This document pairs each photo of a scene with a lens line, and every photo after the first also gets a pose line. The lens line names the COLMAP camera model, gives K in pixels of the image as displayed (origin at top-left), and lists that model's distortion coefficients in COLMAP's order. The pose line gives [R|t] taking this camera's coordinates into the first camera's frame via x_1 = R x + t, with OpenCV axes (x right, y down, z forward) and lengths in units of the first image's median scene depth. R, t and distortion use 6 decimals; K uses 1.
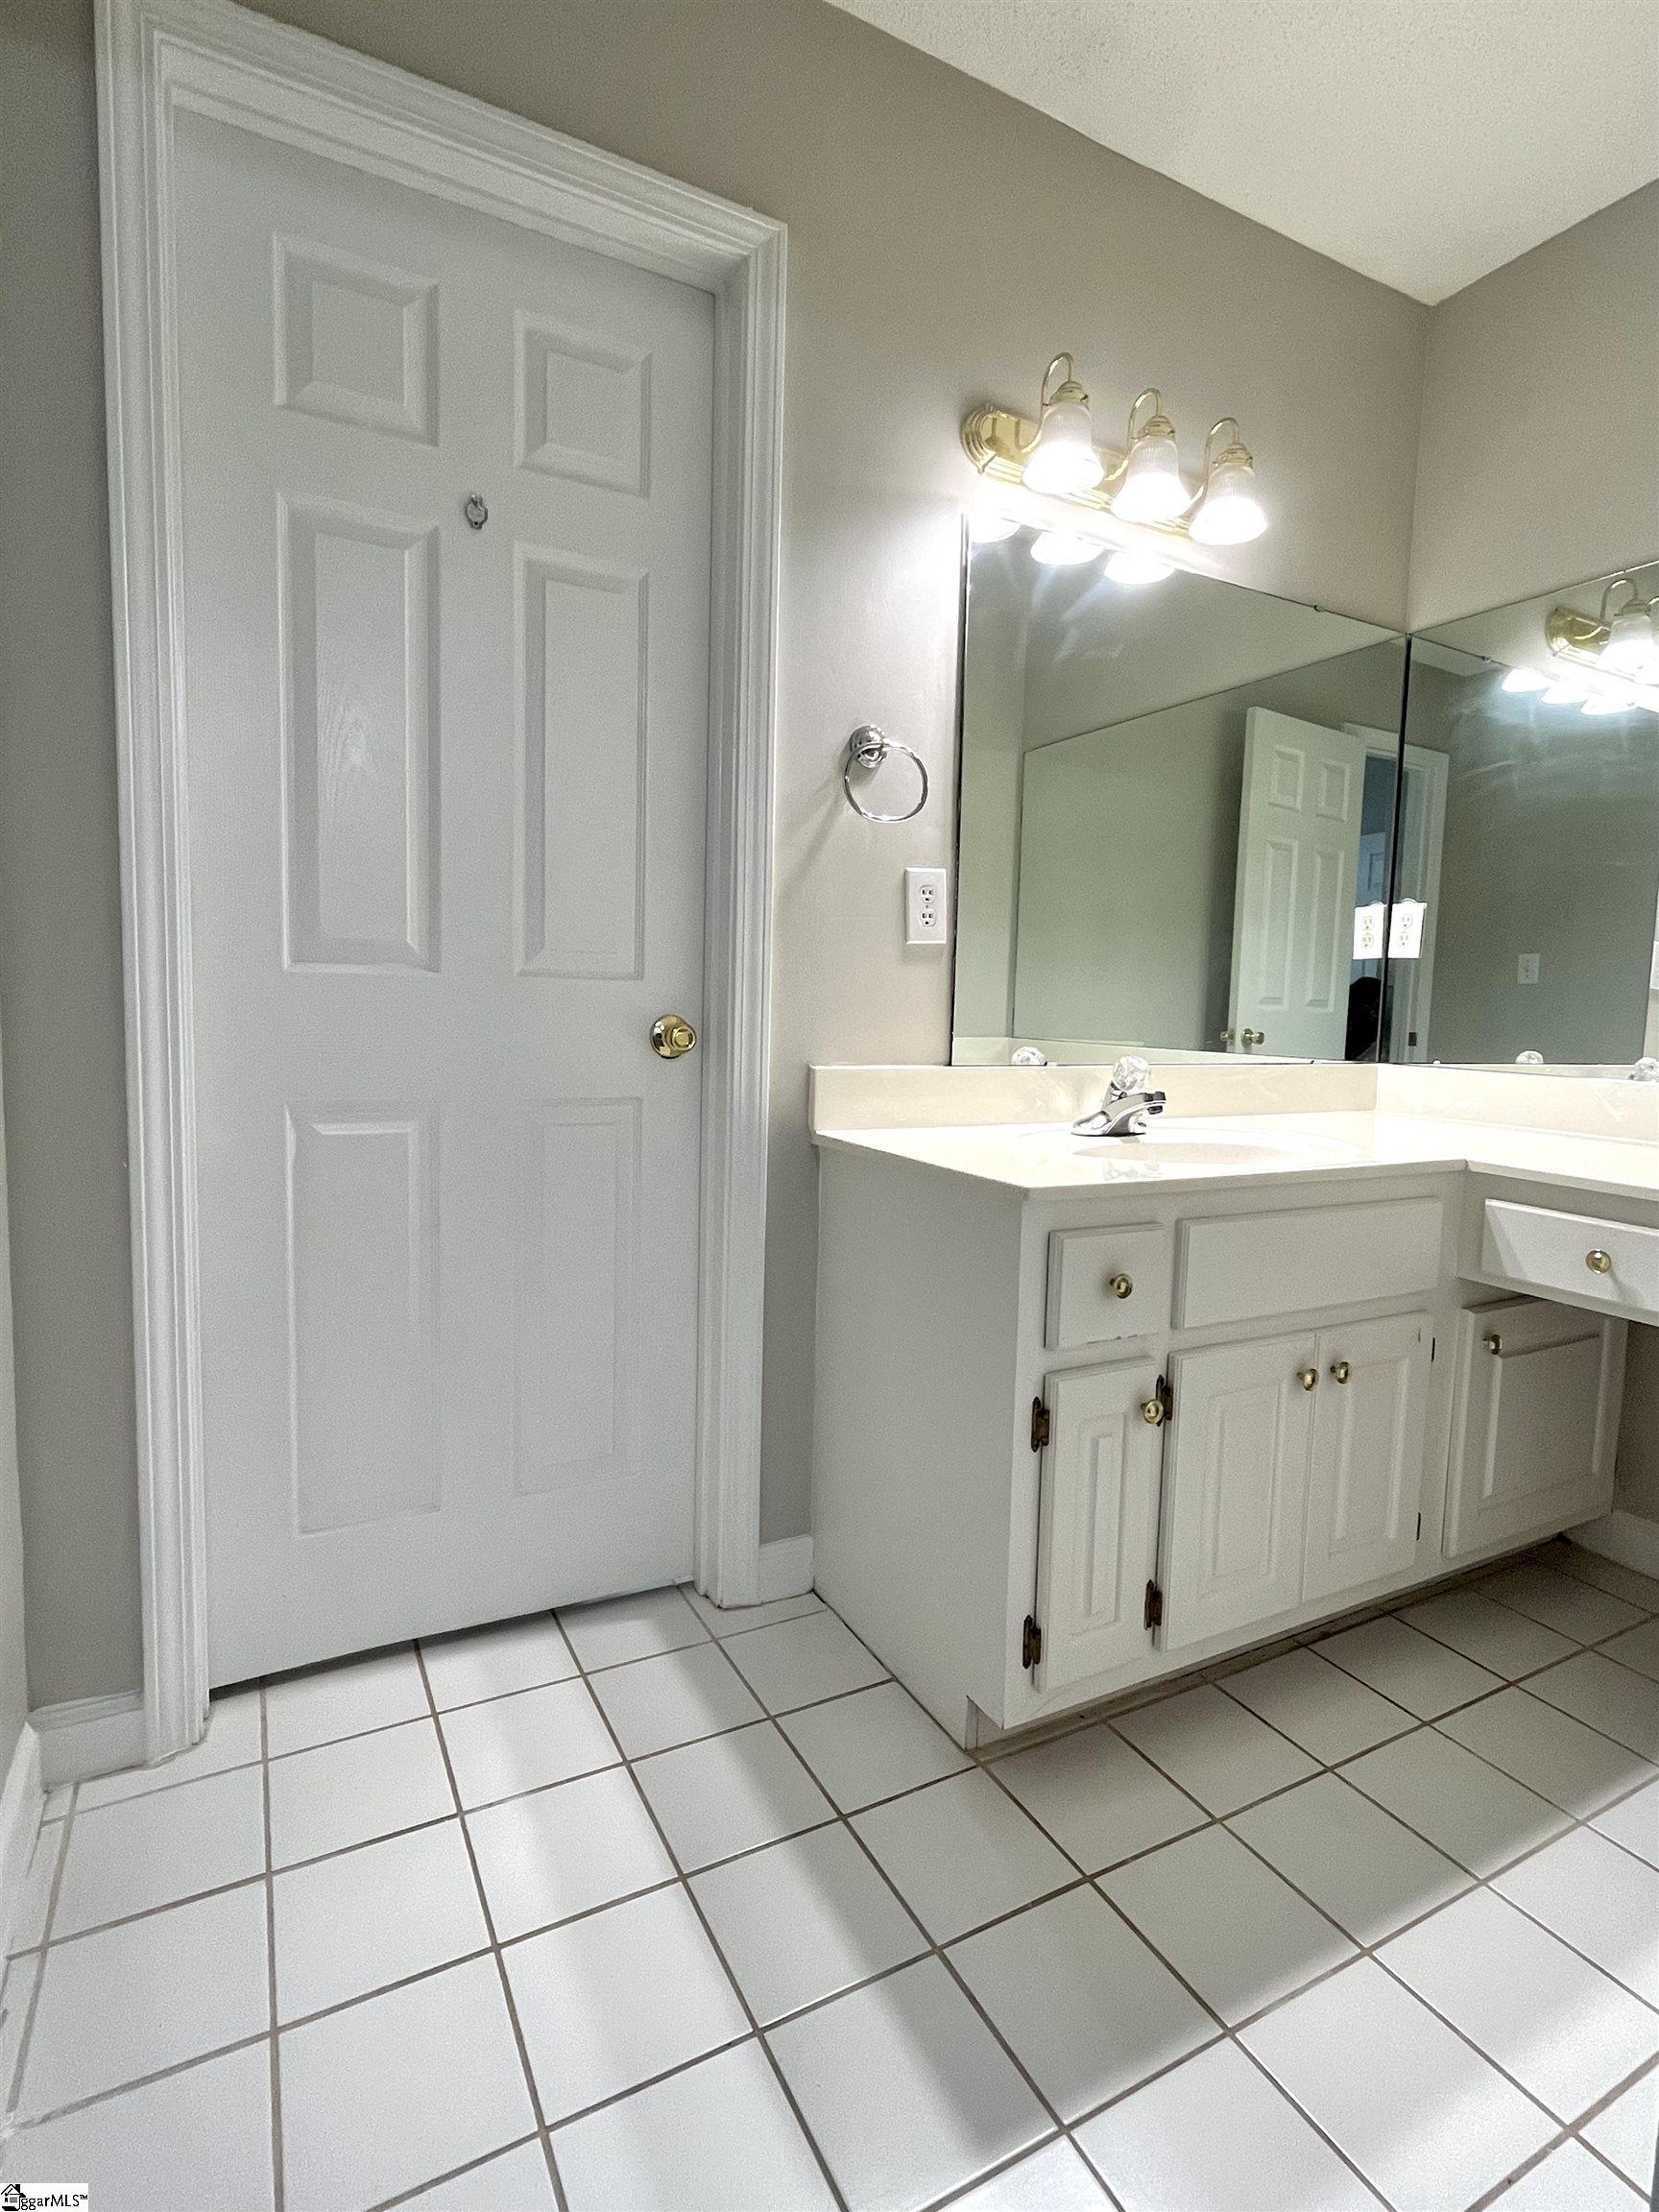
lens RADIAL K [[1079.1, 0, 832.9], [0, 1079.1, 1118.3], [0, 0, 1]] dist [-0.013146, 0.004612]
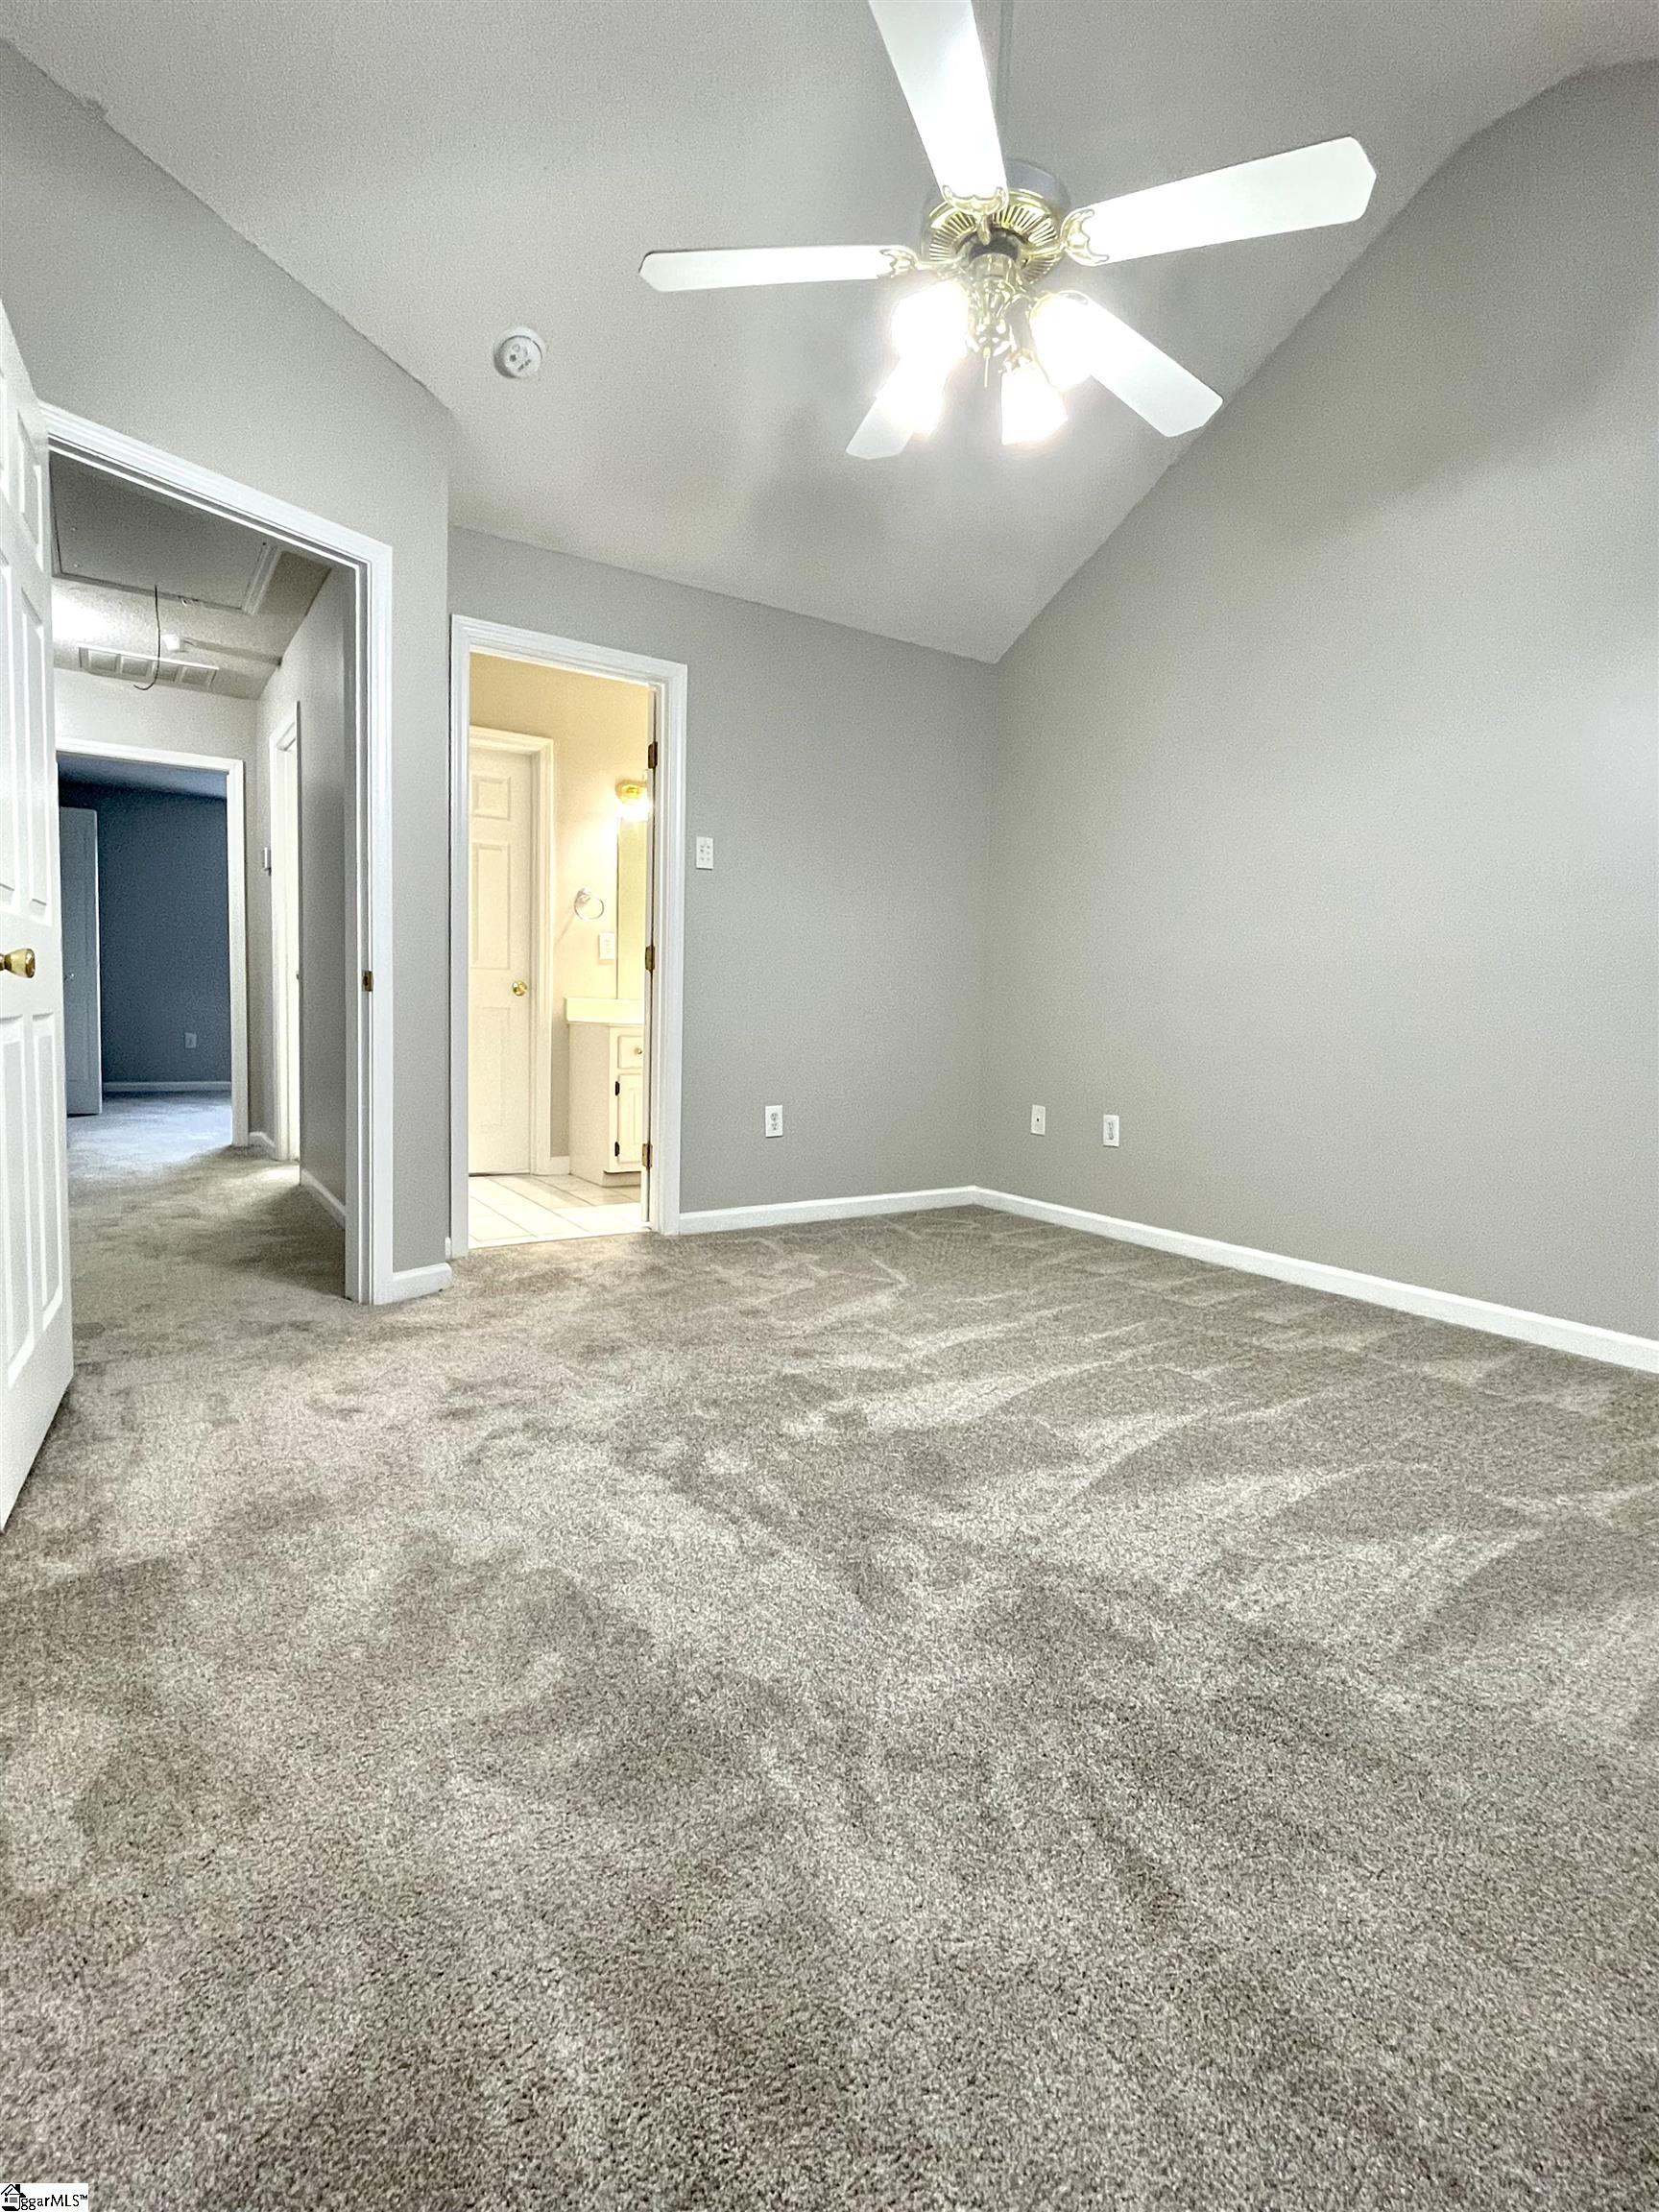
lens RADIAL K [[1079.1, 0, 834.1], [0, 1079.1, 1100.2], [0, 0, 1]] dist [-0.013146, 0.004612]
pose [[0.995359, -0.008647, 0.095844, 0.461212], [0.009577, 0.999911, -0.009245, 0.289978], [-0.095756, 0.010120, 0.995353, -2.218639]]
